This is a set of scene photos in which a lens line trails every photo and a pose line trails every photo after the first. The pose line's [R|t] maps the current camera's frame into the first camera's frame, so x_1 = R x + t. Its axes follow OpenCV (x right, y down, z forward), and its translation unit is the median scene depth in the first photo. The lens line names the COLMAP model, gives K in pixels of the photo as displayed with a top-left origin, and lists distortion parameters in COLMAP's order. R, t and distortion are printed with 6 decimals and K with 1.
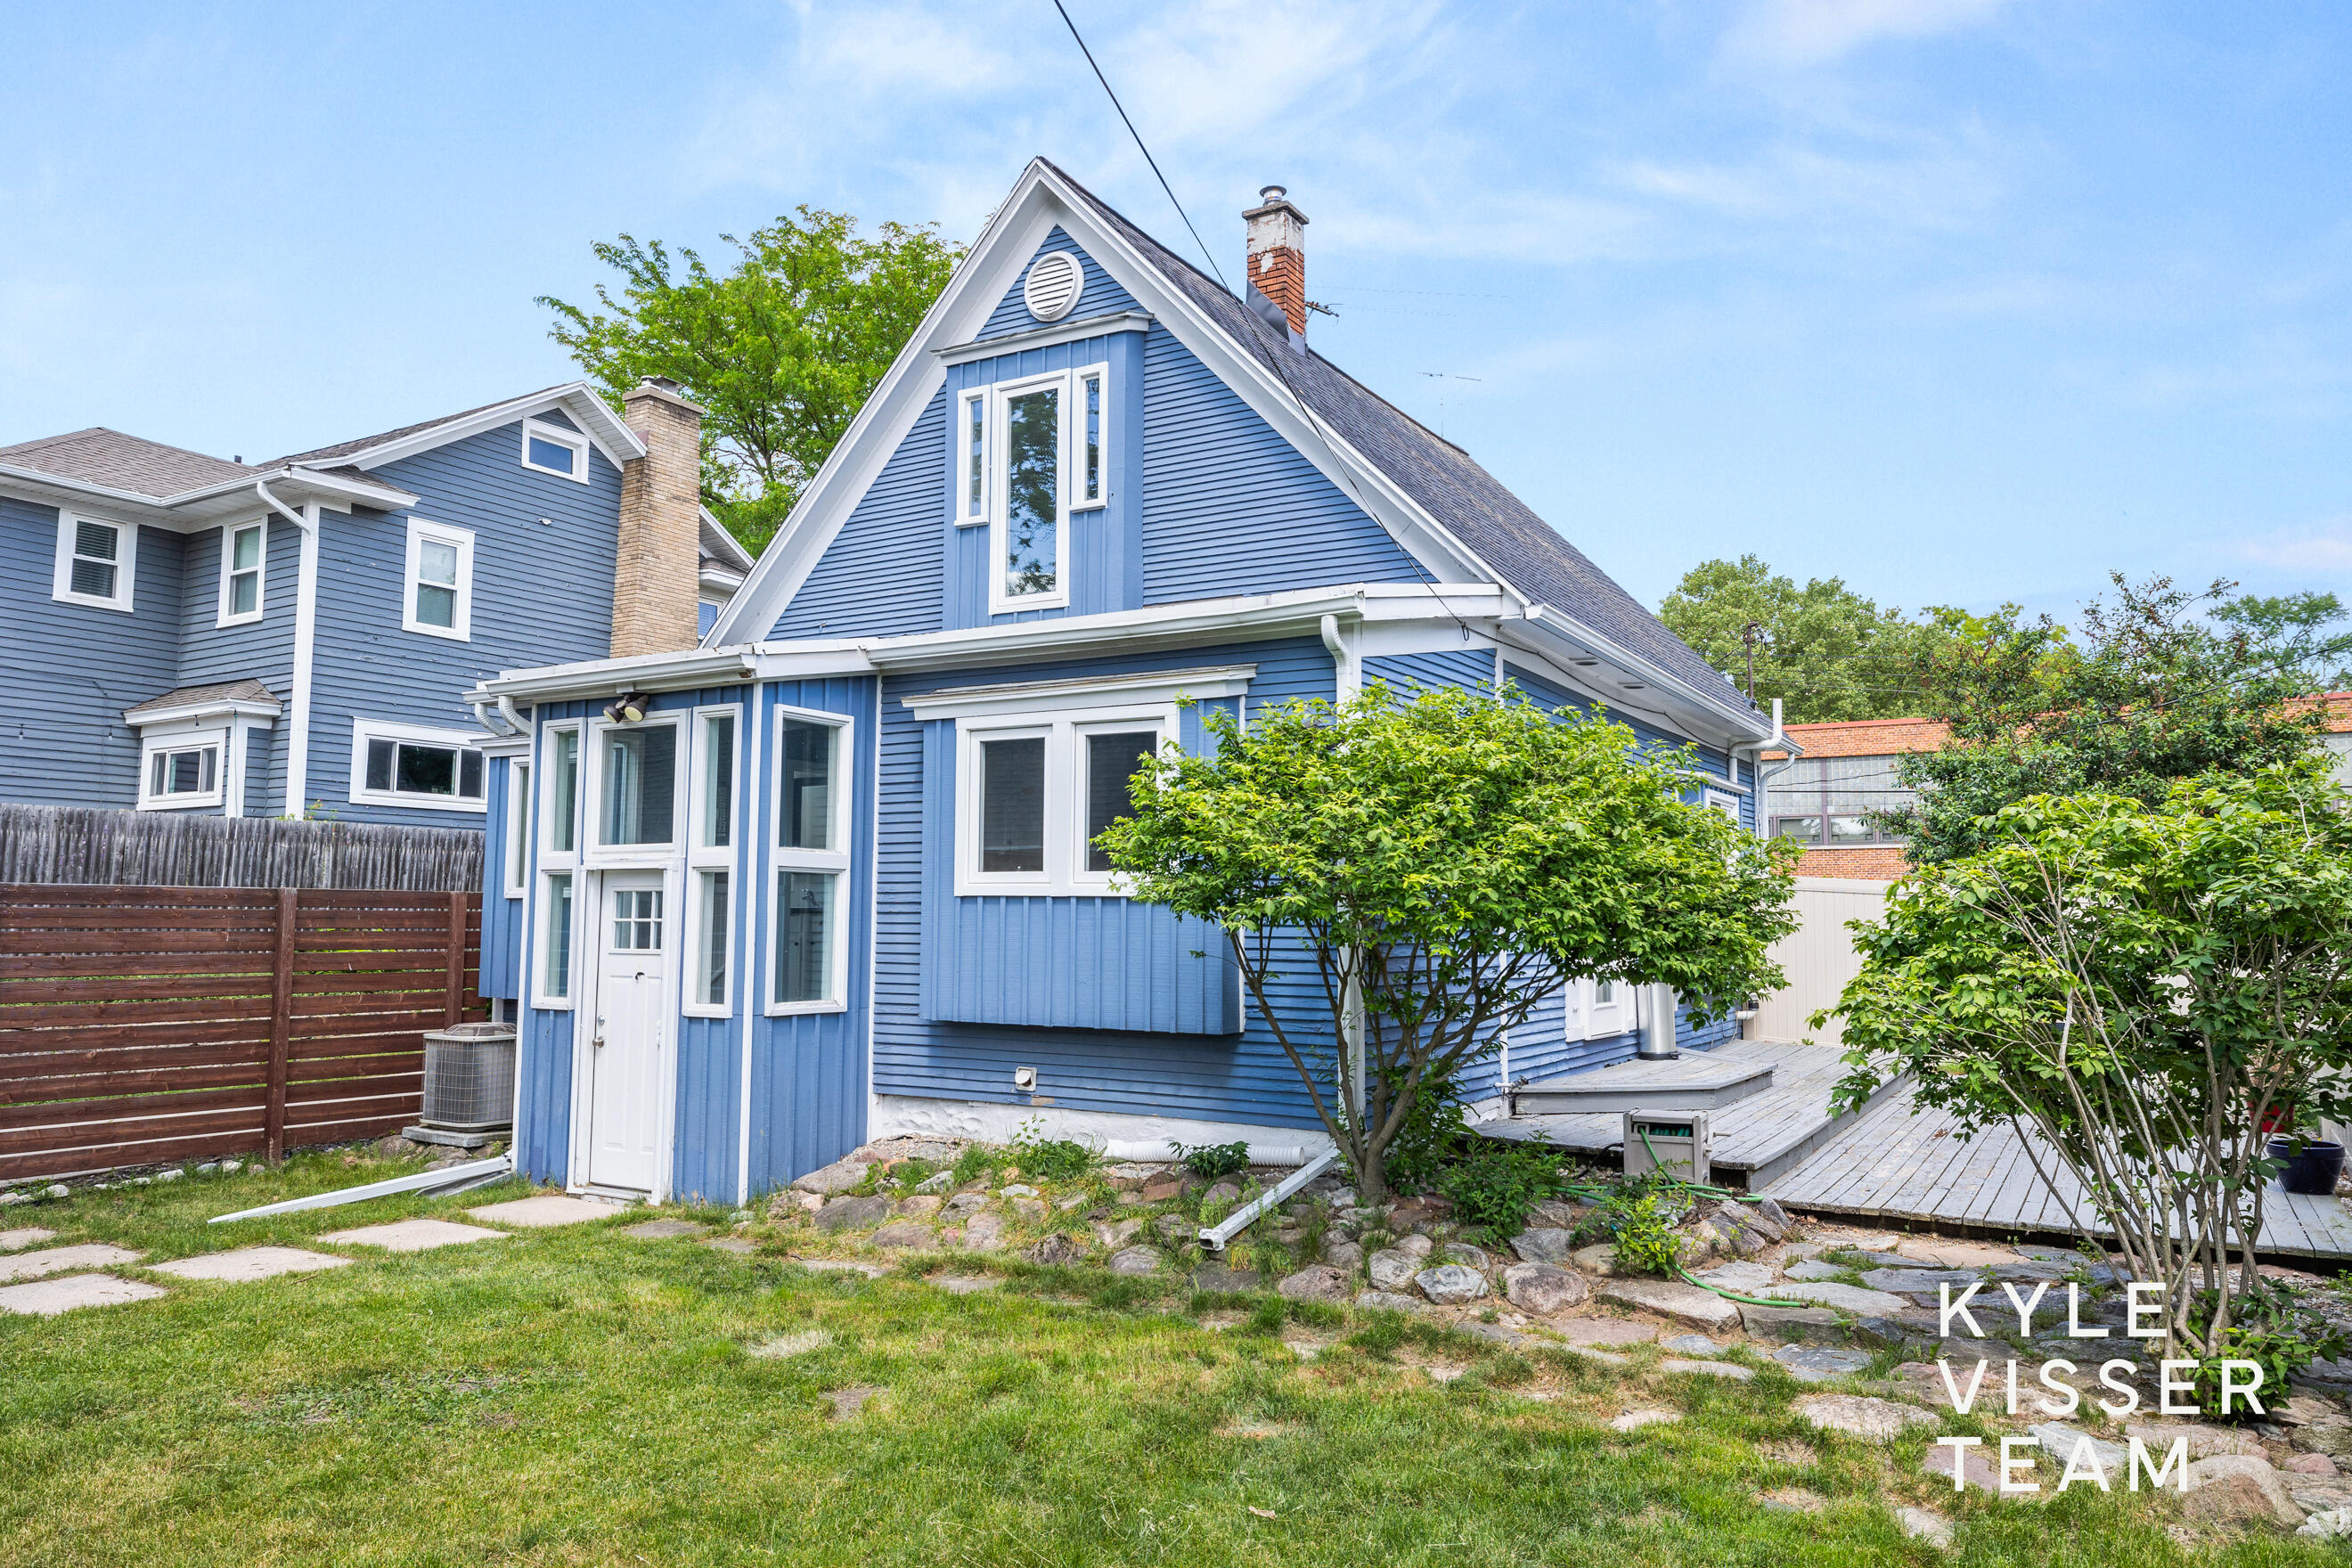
lens RADIAL K [[1584.8, 0, 1176.0], [0, 1584.8, 784.0], [0, 0, 1]] dist [-0.001417, -0.001145]
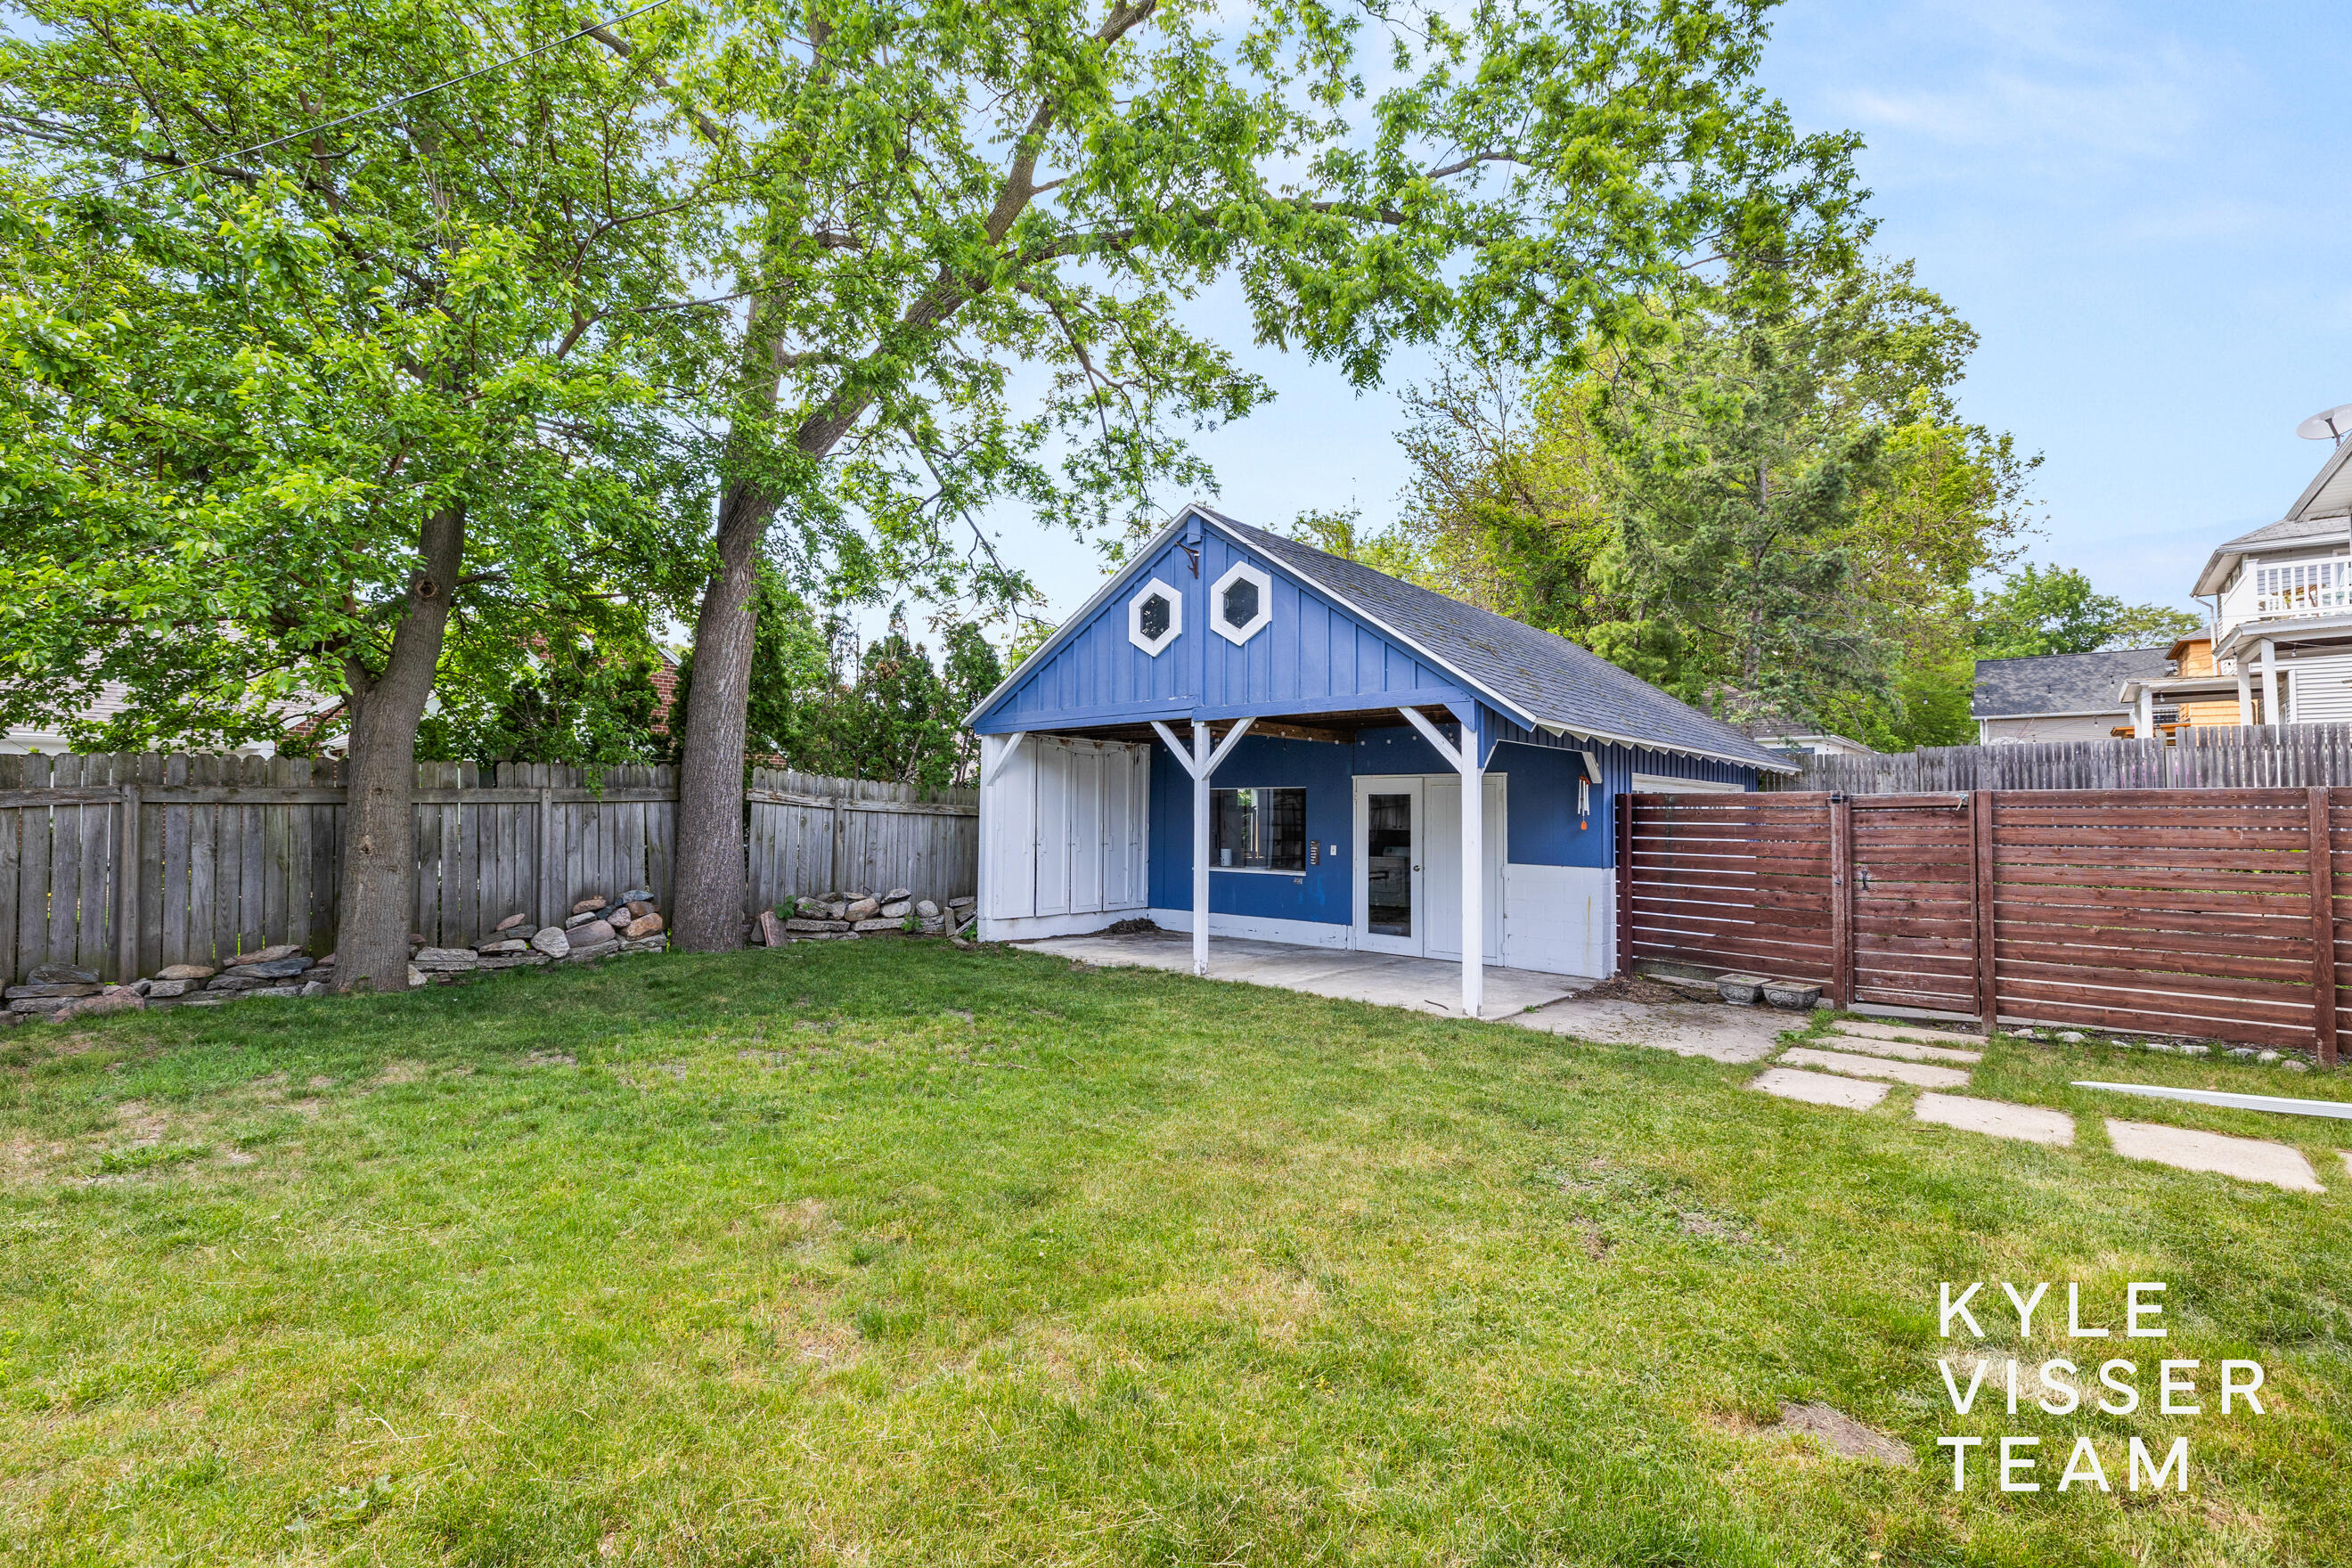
lens RADIAL K [[992.0, 0, 1176.0], [0, 992.0, 784.0], [0, 0, 1]] dist [0.000163, 0.000087]
pose [[-0.184197, -0.038510, -0.982135, 0.236498], [0.078342, 0.995478, -0.053726, 0.057820], [0.979762, -0.086839, -0.180347, 0.580296]]
